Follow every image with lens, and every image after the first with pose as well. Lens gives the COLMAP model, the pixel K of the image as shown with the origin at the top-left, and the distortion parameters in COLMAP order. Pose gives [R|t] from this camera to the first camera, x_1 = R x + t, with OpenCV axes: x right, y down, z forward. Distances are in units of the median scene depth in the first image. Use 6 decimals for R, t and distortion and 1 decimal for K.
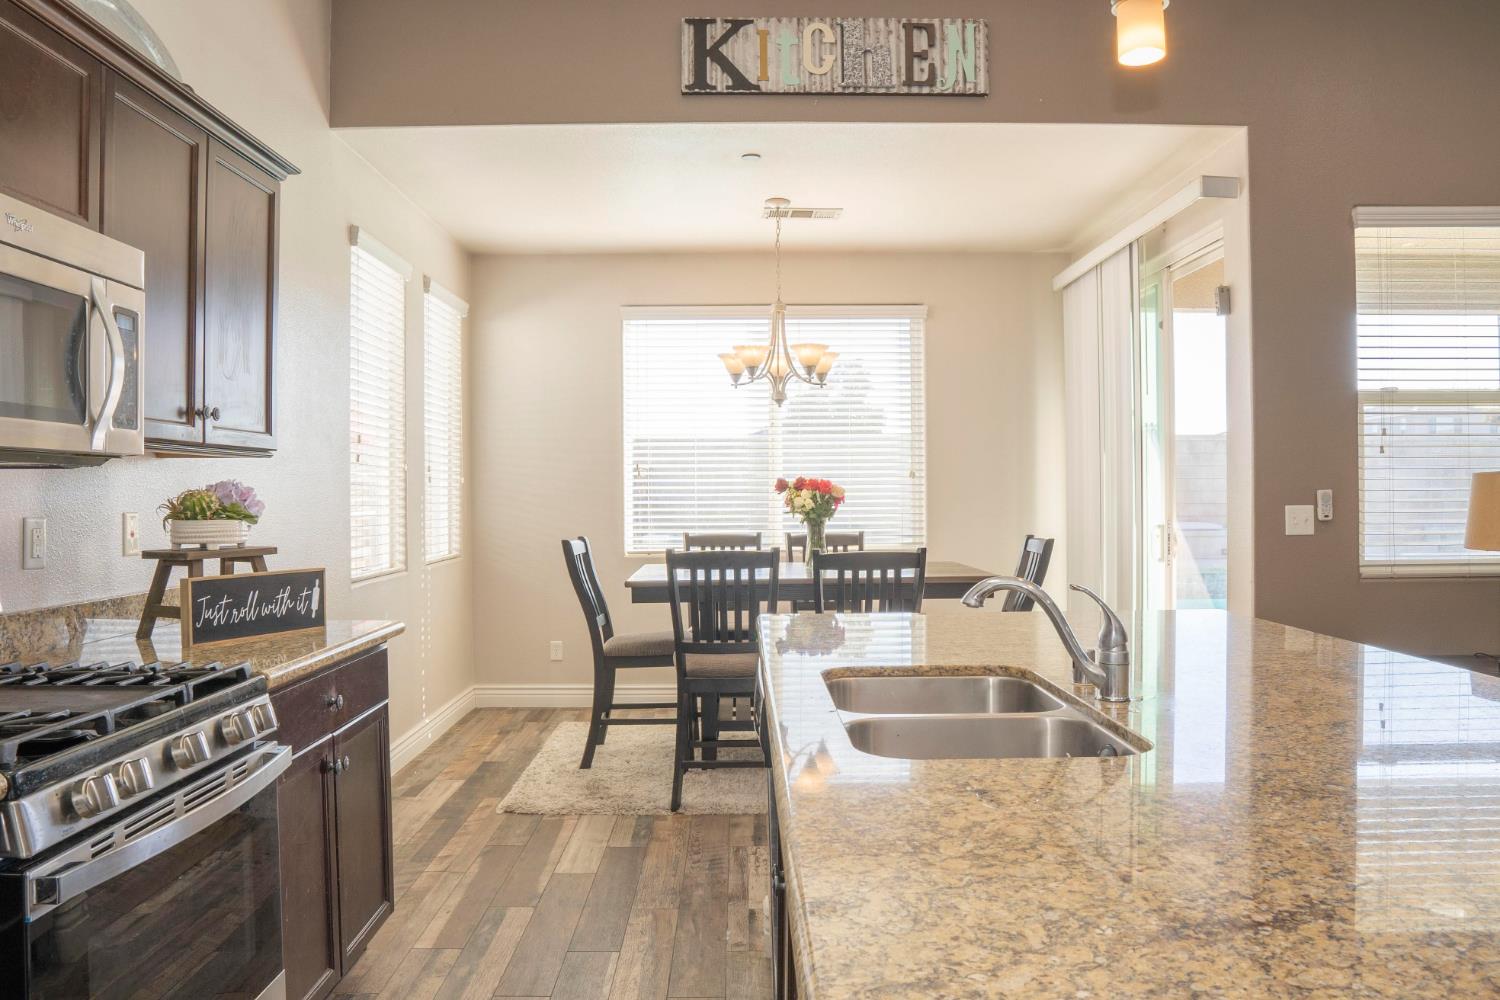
lens RADIAL K [[1055.8, 0, 745.7], [0, 1055.8, 498.5], [0, 0, 1]] dist [-0.114069, 0.075216]
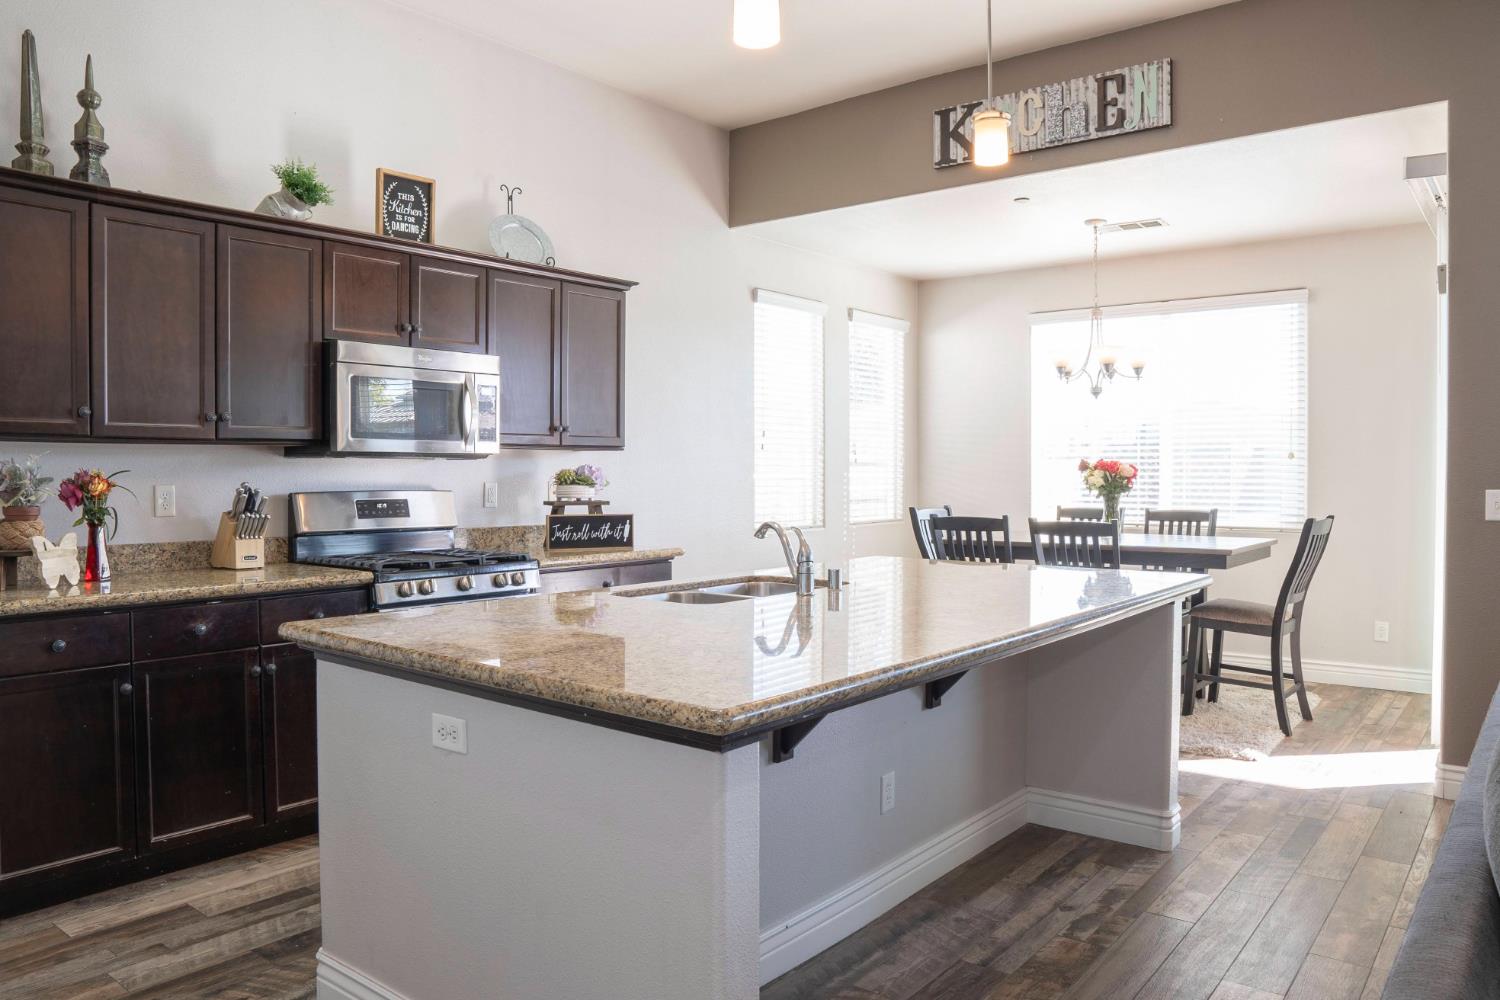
lens RADIAL K [[1055.8, 0, 745.7], [0, 1055.8, 498.5], [0, 0, 1]] dist [-0.114069, 0.075216]
pose [[0.772719, 0.022713, -0.634341, 0.489946], [-0.007654, 0.999620, 0.026468, -0.004327], [0.634702, -0.015597, 0.772600, -0.145459]]
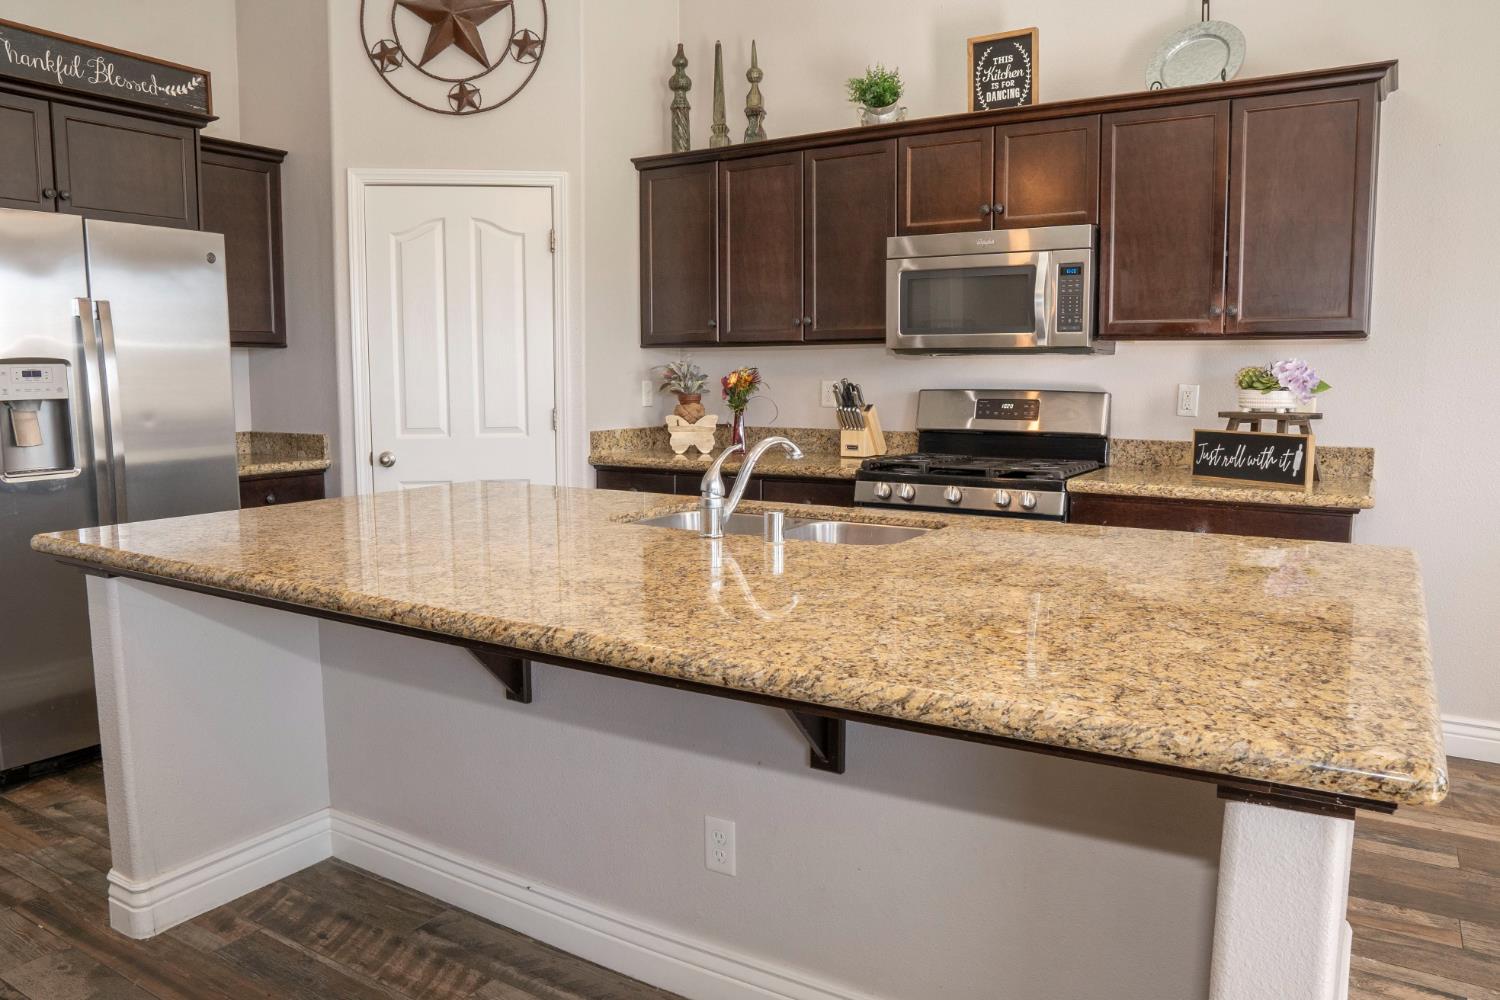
lens RADIAL K [[1055.8, 0, 745.7], [0, 1055.8, 498.5], [0, 0, 1]] dist [-0.114069, 0.075216]
pose [[-0.534471, 0.107887, -0.838273, 0.496009], [0.002464, 0.992014, 0.126103, -0.004722], [0.845184, 0.065332, -0.530468, 0.604820]]
